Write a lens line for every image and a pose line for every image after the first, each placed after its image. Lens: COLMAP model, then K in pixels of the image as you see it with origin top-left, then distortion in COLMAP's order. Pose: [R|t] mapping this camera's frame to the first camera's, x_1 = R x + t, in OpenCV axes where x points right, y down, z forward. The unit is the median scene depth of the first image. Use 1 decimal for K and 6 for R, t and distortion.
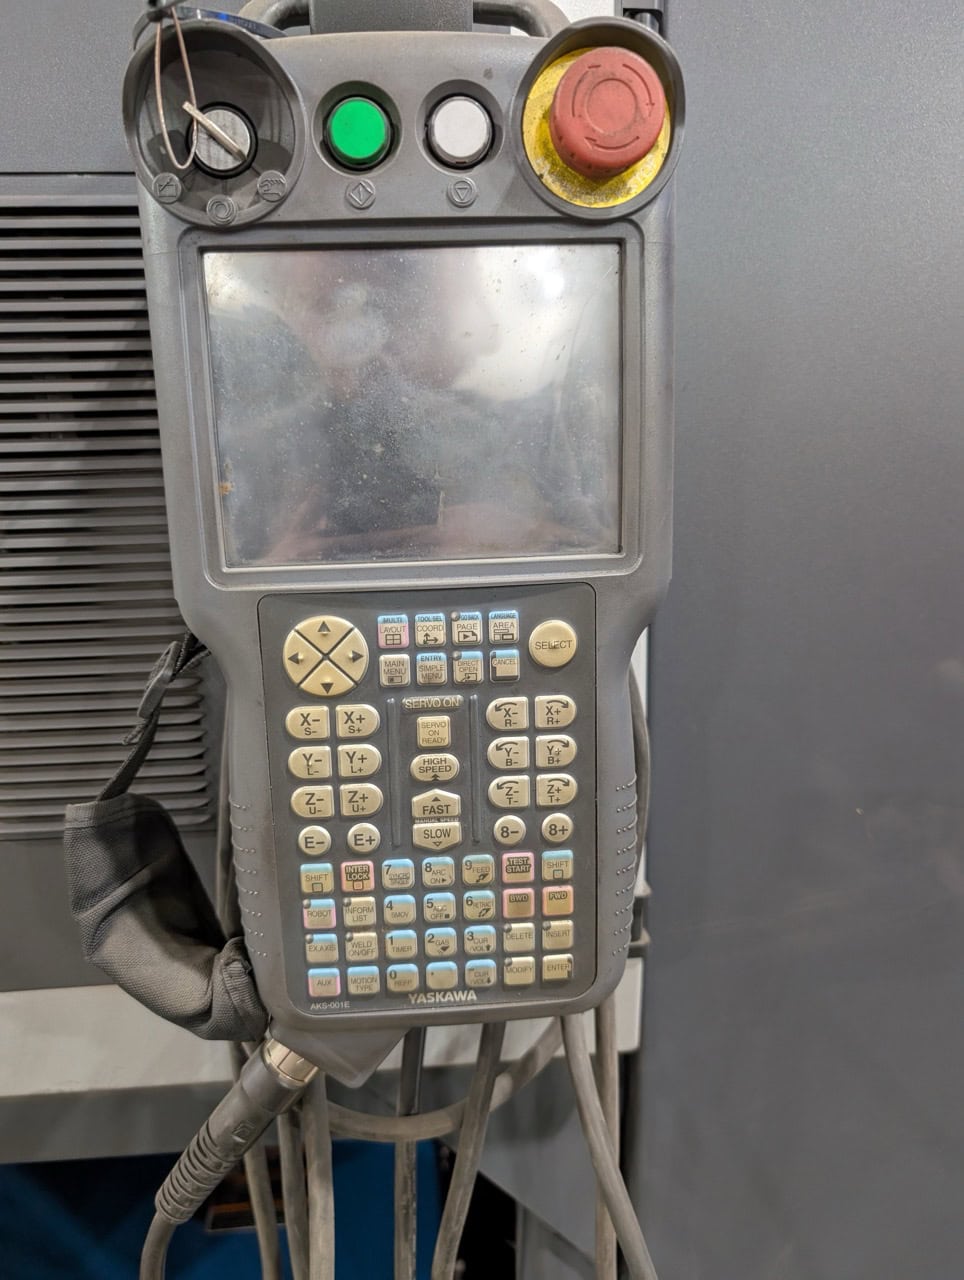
lens RADIAL K [[914.5, 0, 478.0], [0, 914.5, 639.1], [0, 0, 1]] dist [0.022686, -0.025753]
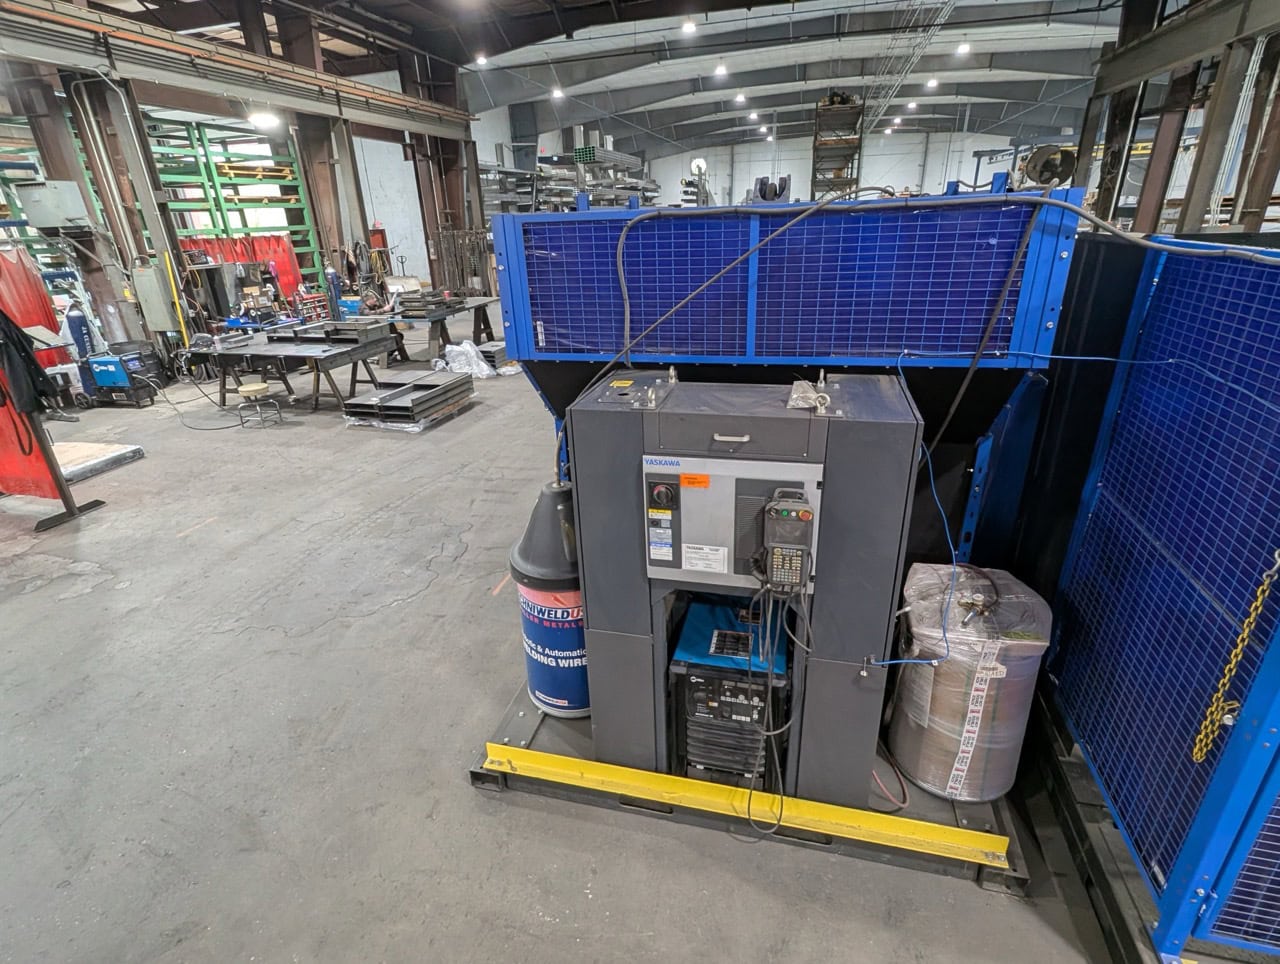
lens RADIAL K [[640.2, 0, 632.4], [0, 640.2, 483.5], [0, 0, 1]] dist [0.001830, -0.001025]
pose [[0.935738, 0.117993, -0.332373, 0.629760], [-0.048014, 0.976222, 0.211387, -2.212066], [0.349412, -0.181845, 0.919154, -6.231709]]
